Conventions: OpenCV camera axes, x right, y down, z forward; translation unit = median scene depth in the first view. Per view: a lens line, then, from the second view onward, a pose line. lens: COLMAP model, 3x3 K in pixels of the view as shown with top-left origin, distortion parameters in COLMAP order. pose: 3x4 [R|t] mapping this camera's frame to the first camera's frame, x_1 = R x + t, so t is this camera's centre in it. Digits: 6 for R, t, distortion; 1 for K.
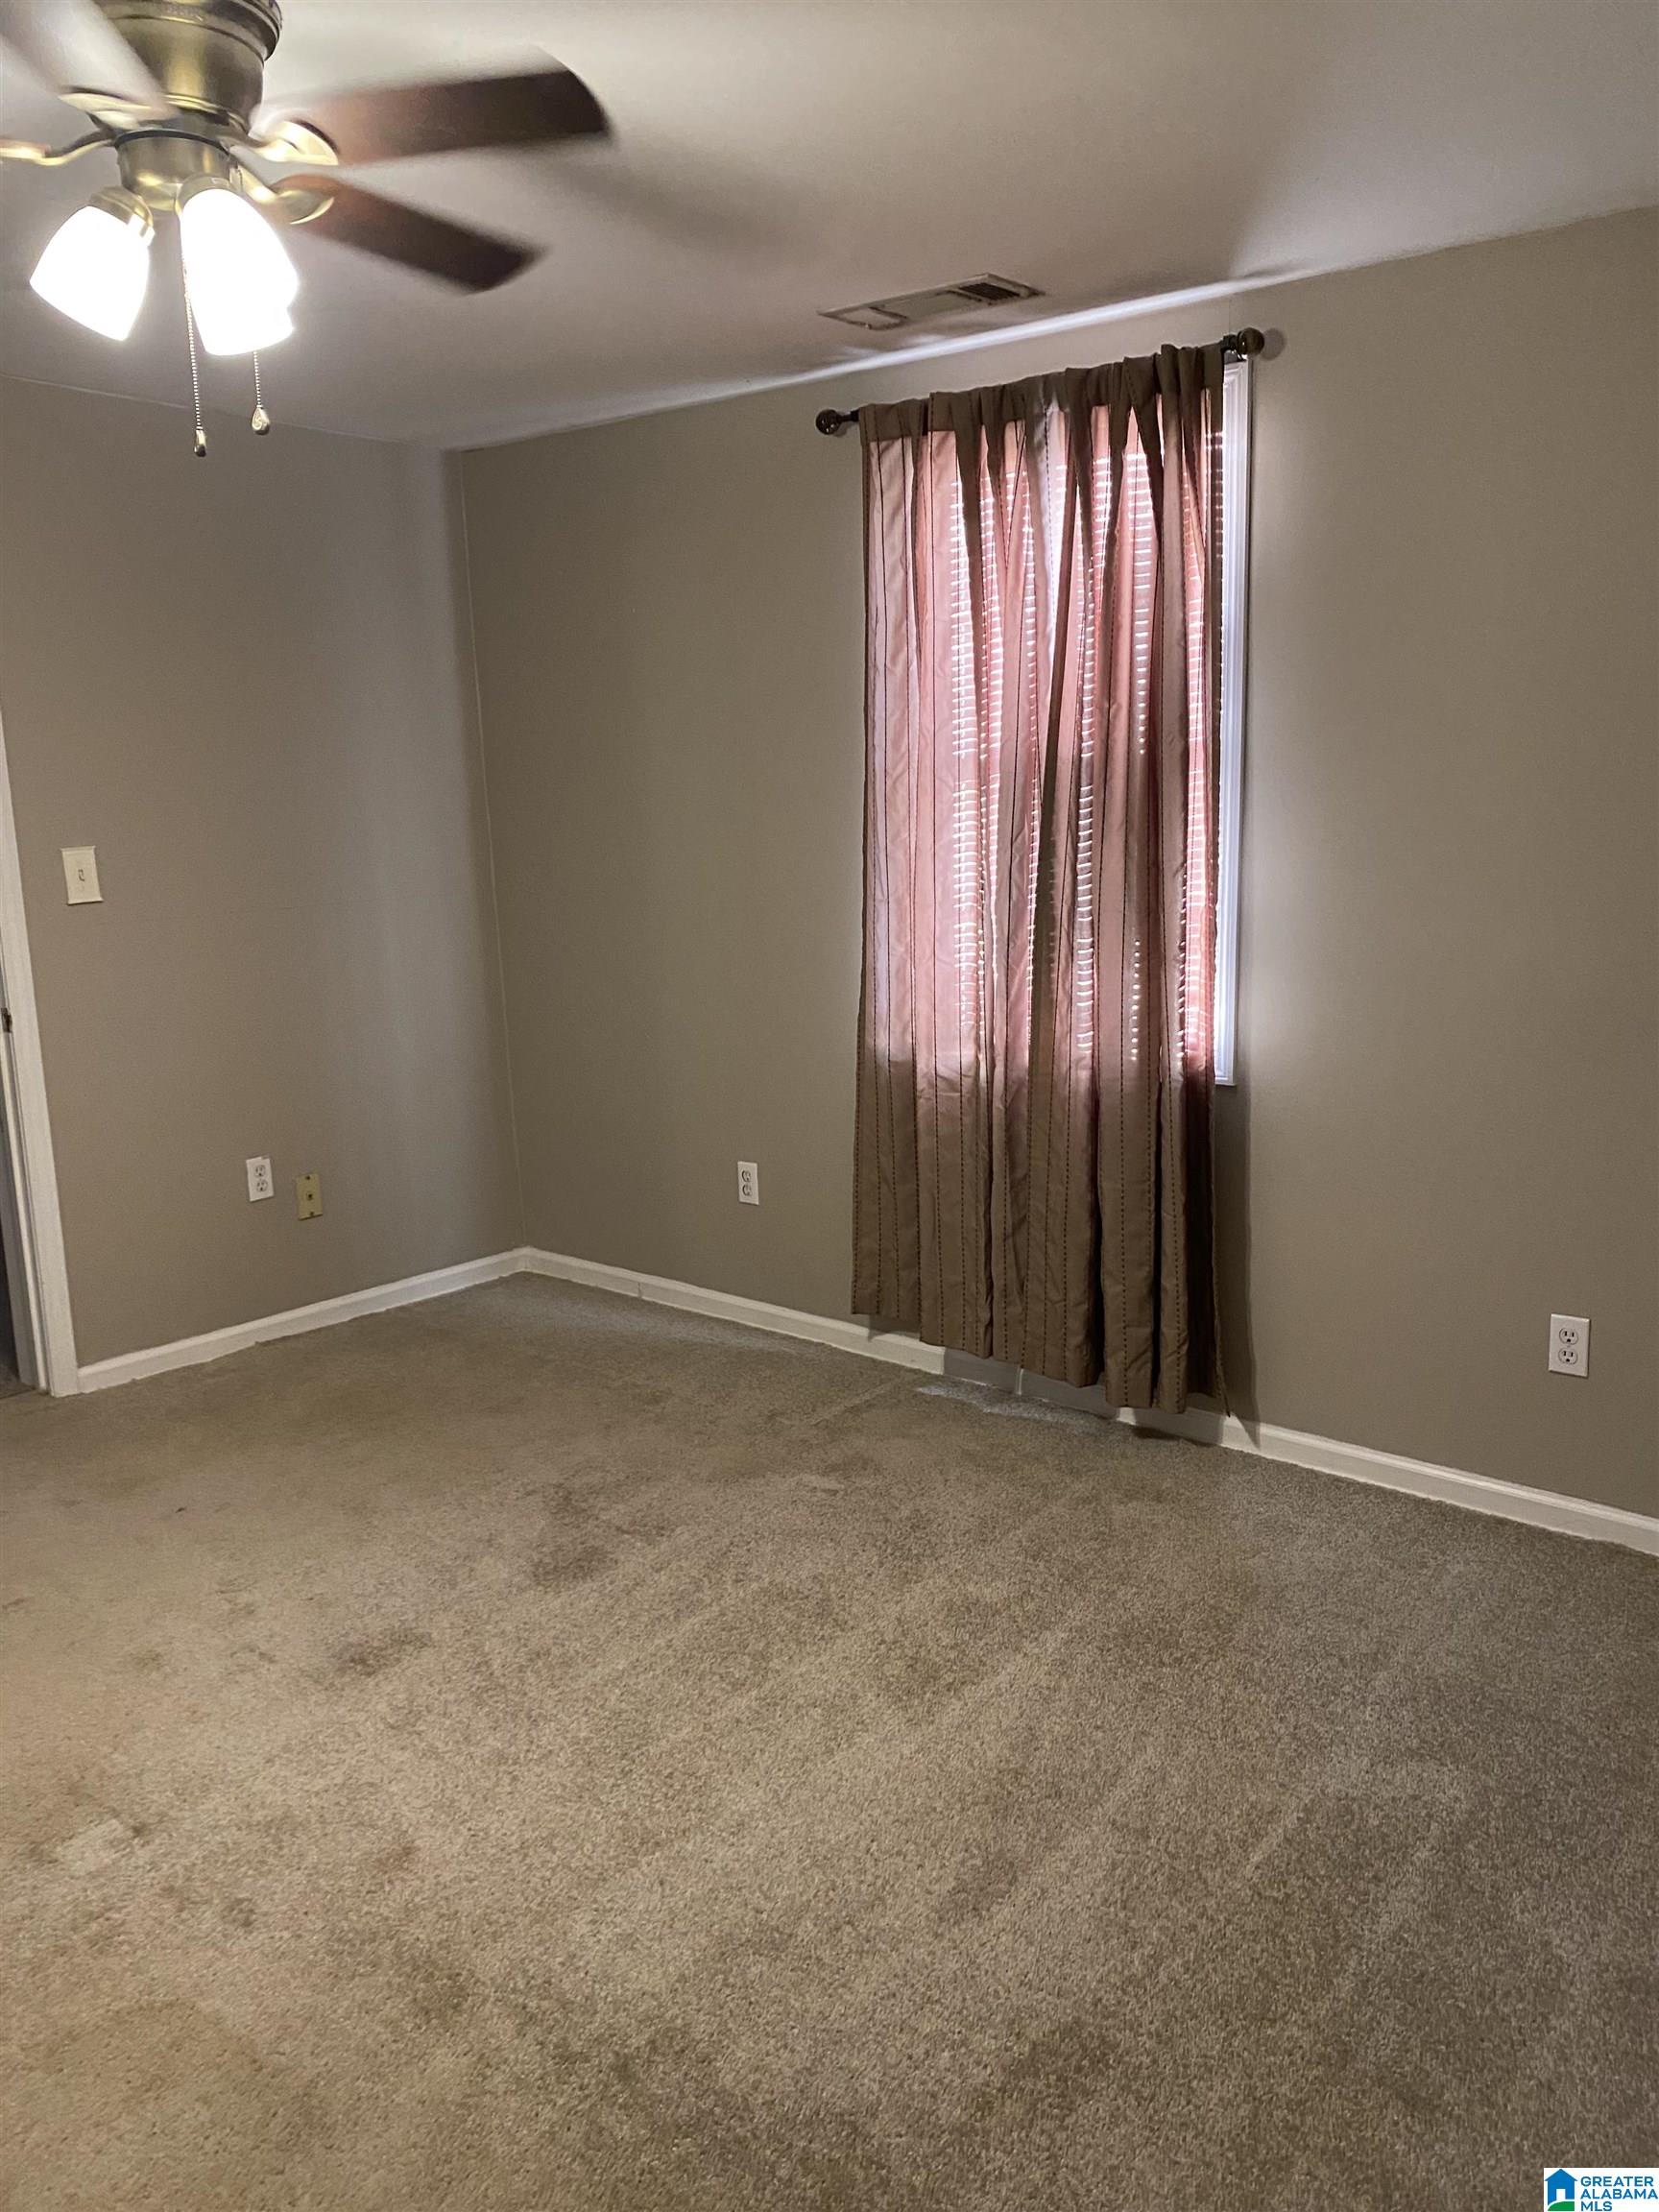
lens RADIAL K [[1752.3, 0, 829.5], [0, 1752.3, 1106.0], [0, 0, 1]] dist [0.102326, 0.000994]
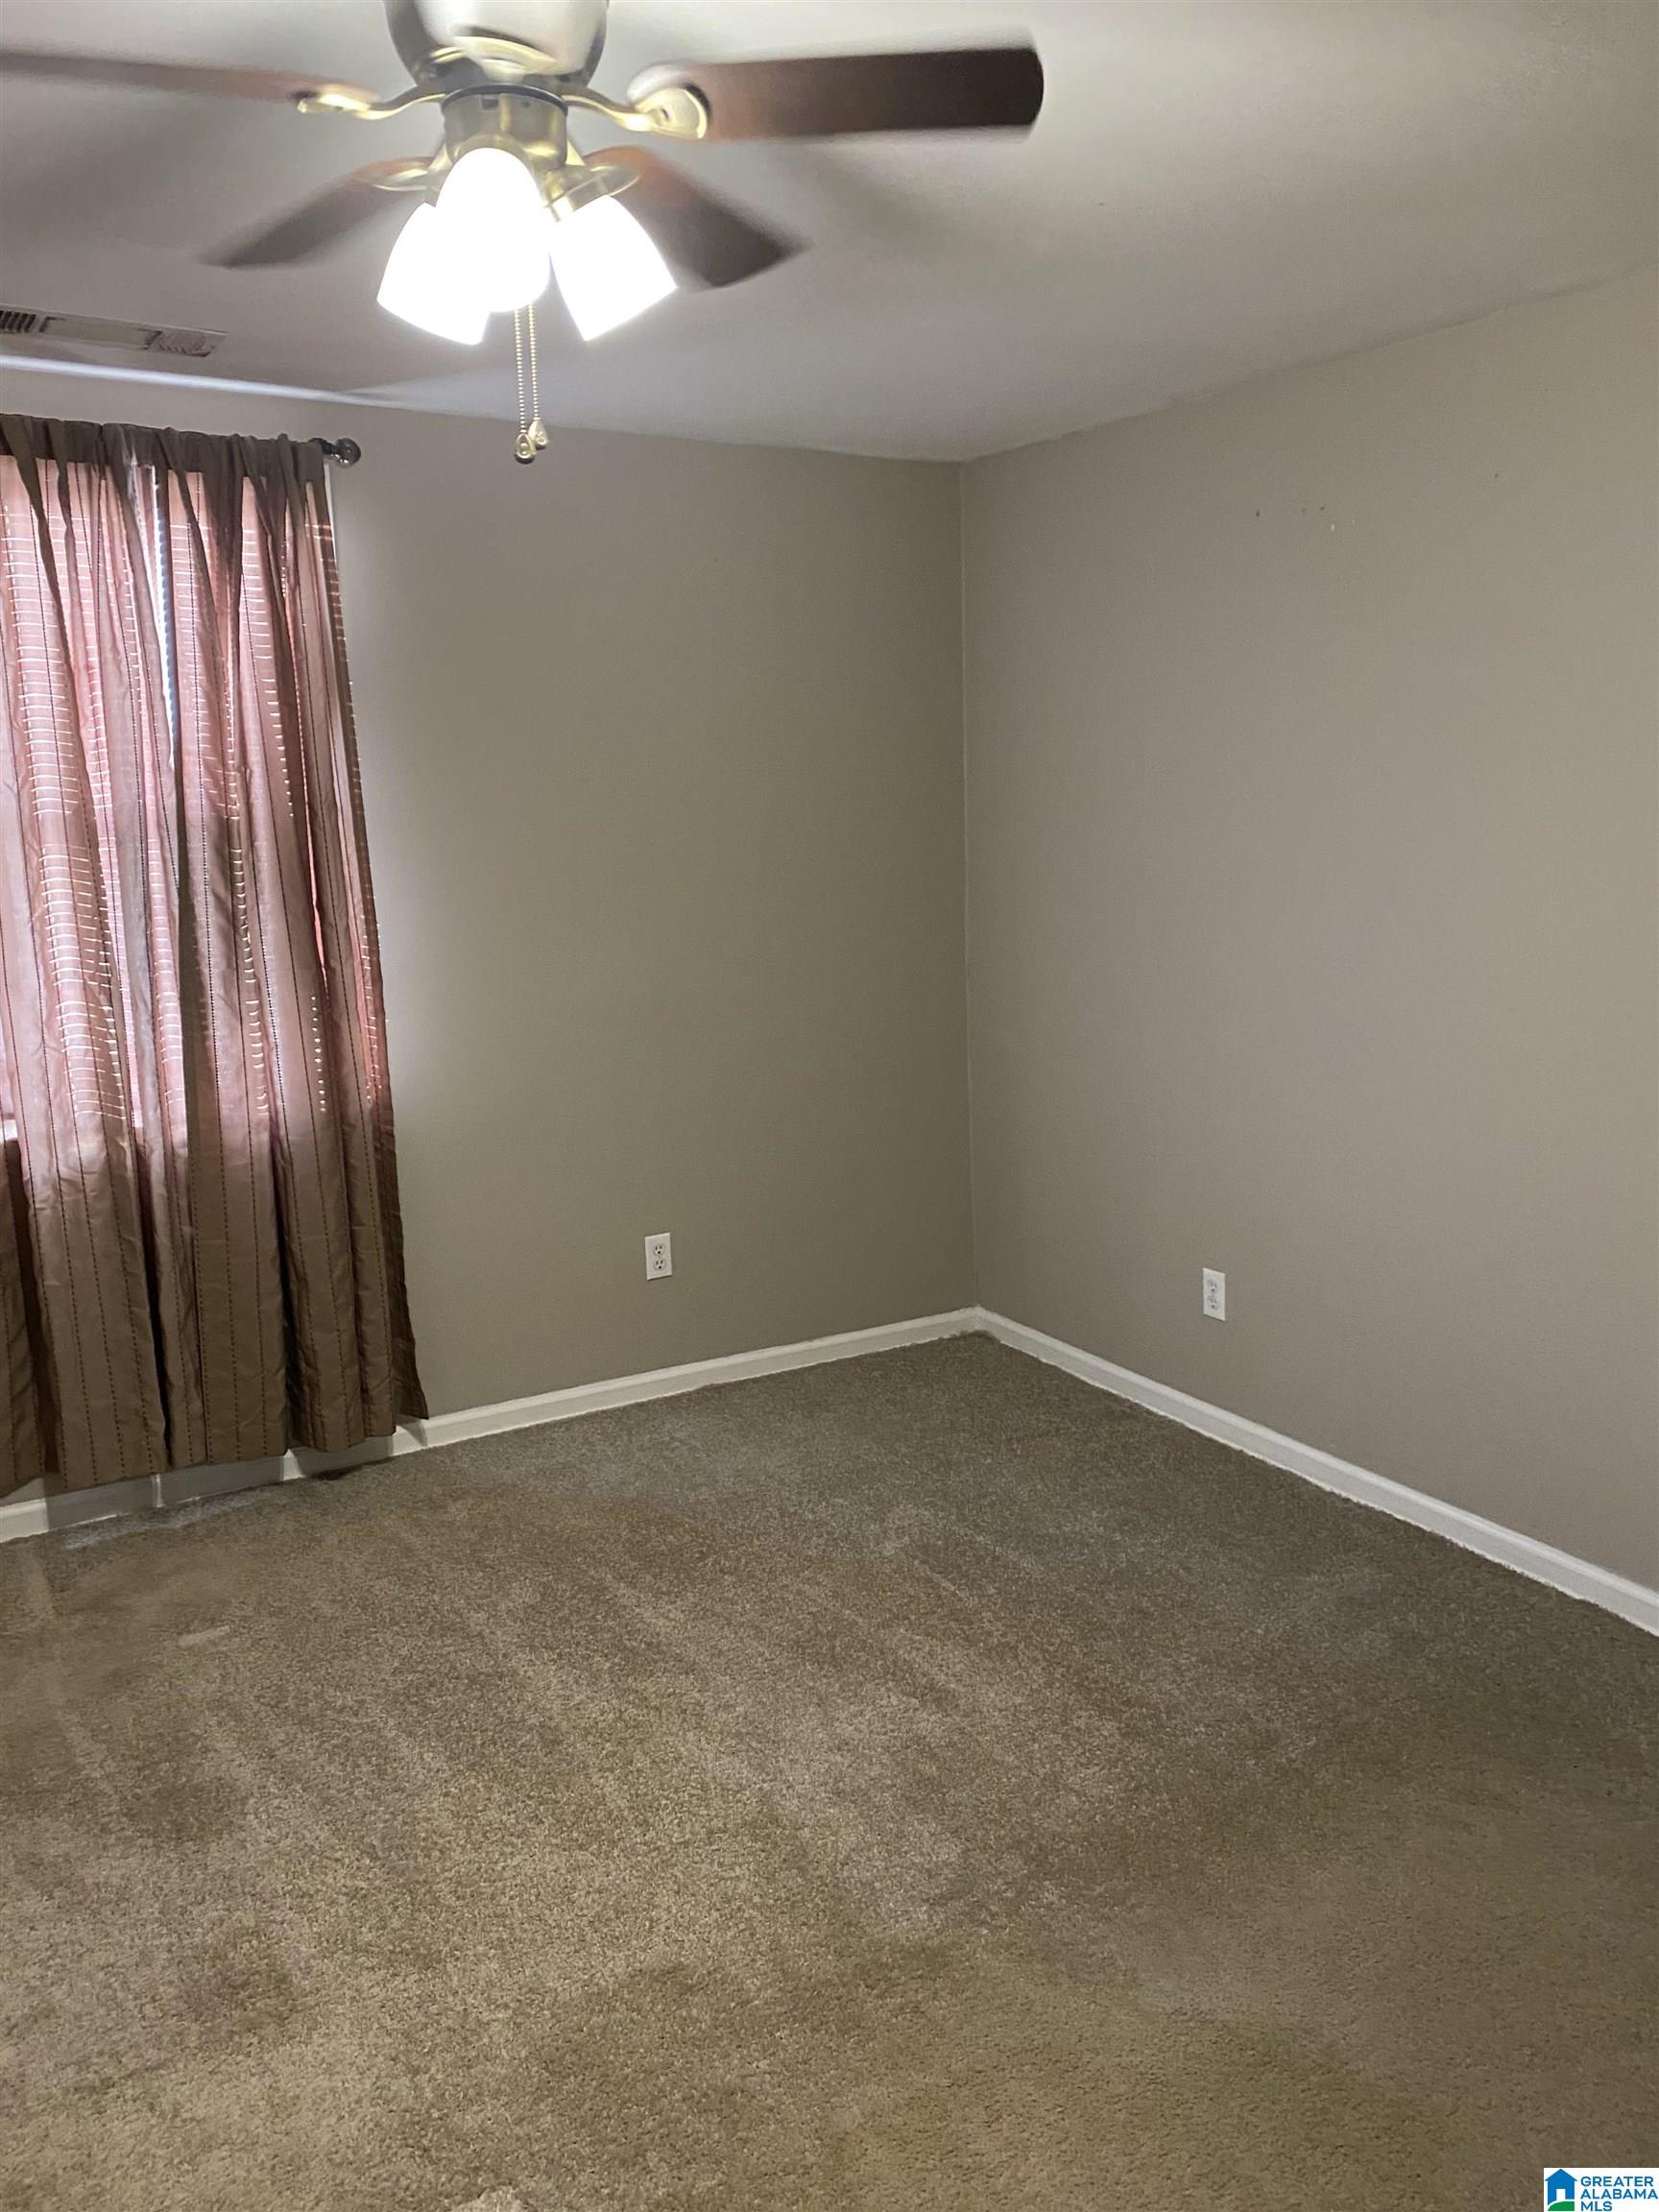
lens RADIAL K [[1752.3, 0, 829.5], [0, 1752.3, 1106.0], [0, 0, 1]] dist [0.102326, 0.000994]
pose [[0.337905, -0.147763, 0.929509, -0.688548], [0.195157, 0.977135, 0.084388, -0.057878], [-0.920725, 0.152885, 0.359016, 0.351117]]
